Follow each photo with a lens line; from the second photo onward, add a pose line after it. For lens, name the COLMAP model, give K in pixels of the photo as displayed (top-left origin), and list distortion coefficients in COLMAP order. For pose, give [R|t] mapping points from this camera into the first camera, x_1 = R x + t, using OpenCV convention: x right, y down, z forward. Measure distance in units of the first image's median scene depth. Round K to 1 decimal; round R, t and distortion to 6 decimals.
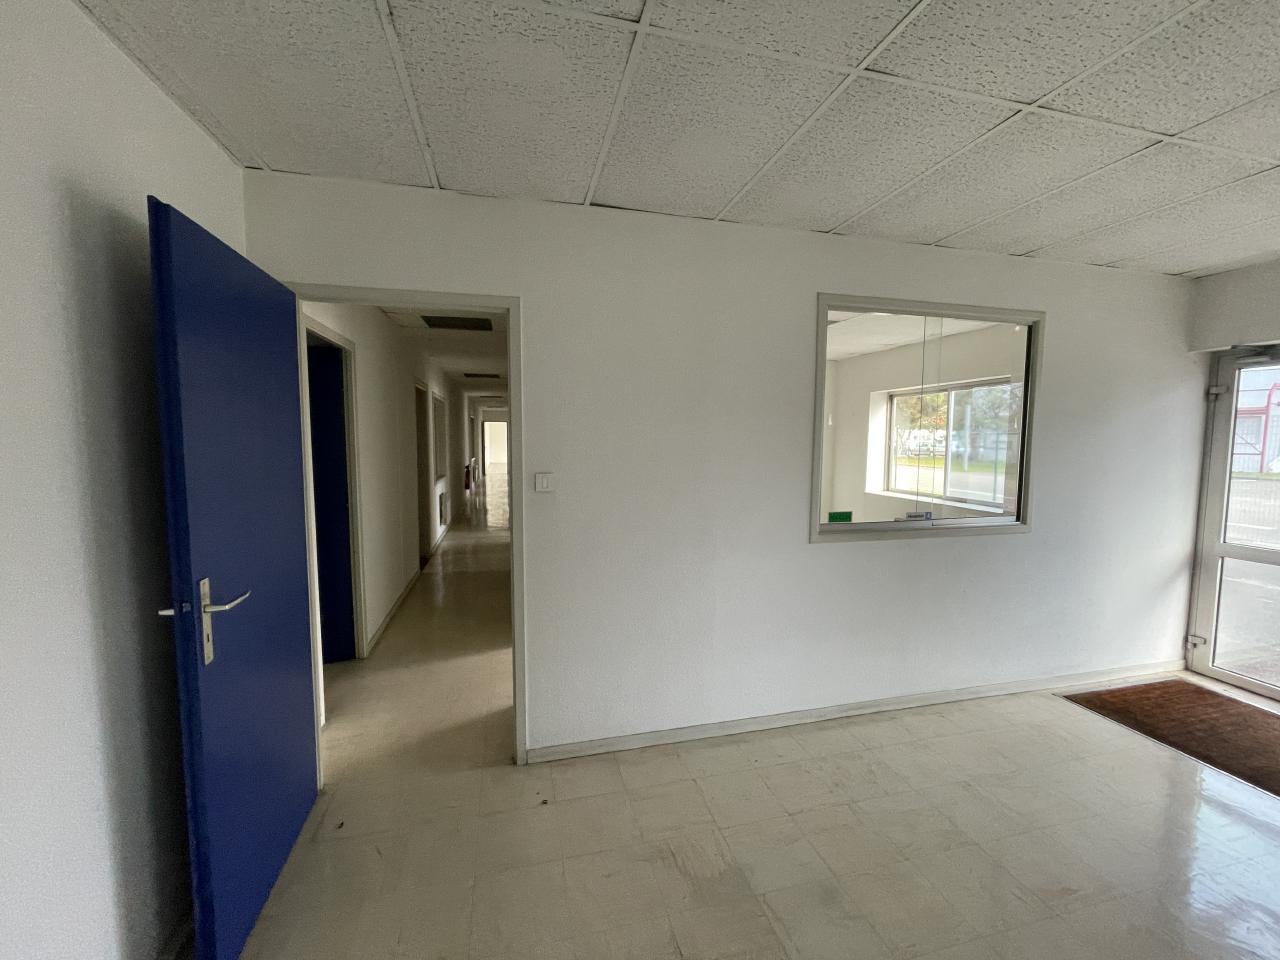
lens RADIAL K [[515.6, 0, 639.0], [0, 515.6, 479.5], [0, 0, 1]] dist [-0.005331, 0.000144]
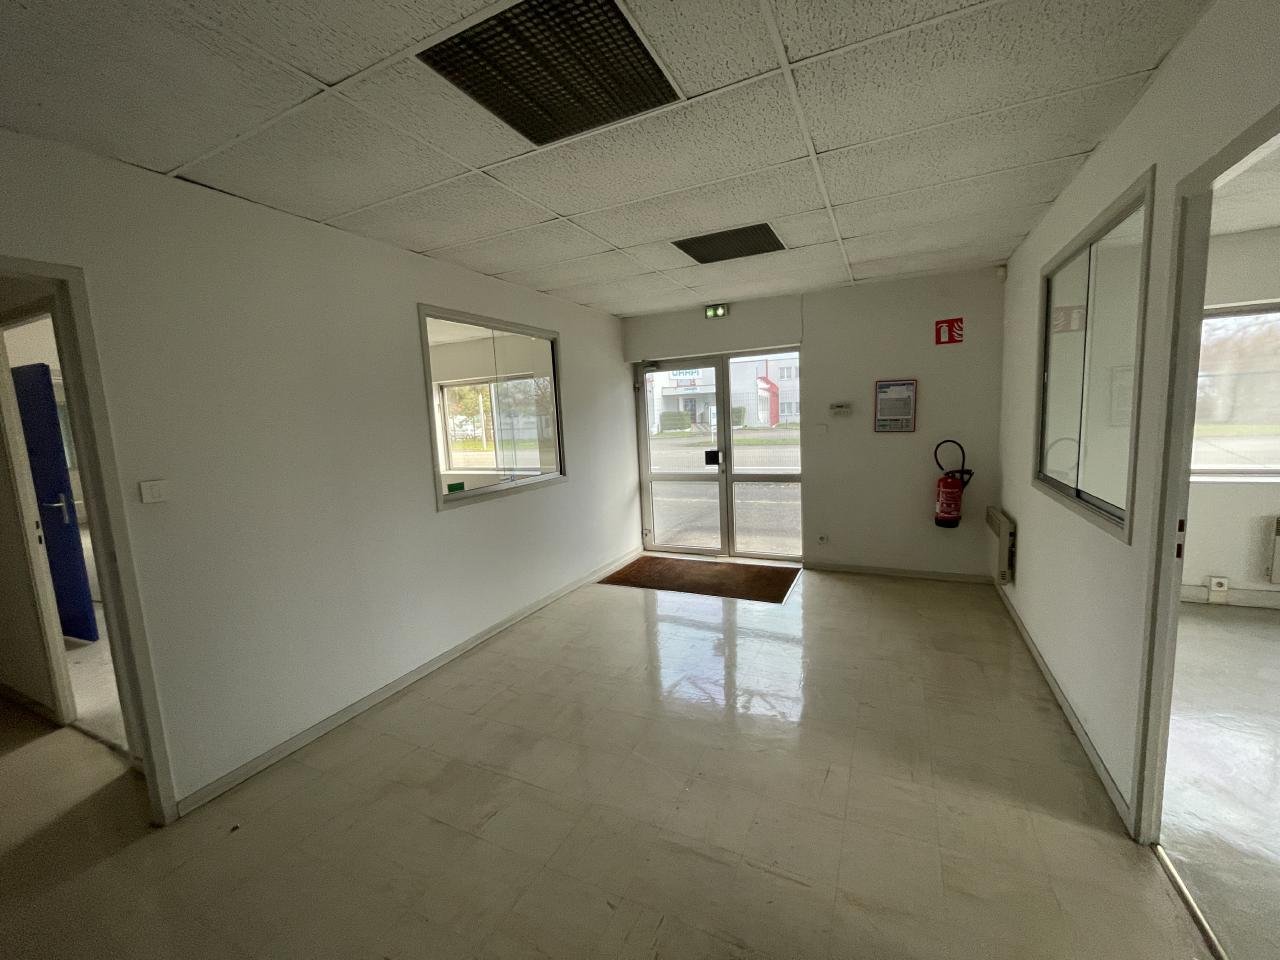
lens RADIAL K [[515.6, 0, 641.9], [0, 515.6, 482.6], [0, 0, 1]] dist [-0.005331, 0.000144]
pose [[0.640320, -0.134175, 0.756299, -0.229326], [0.112299, 0.990398, 0.080628, 0.010299], [-0.759855, 0.033303, 0.649239, -0.128652]]
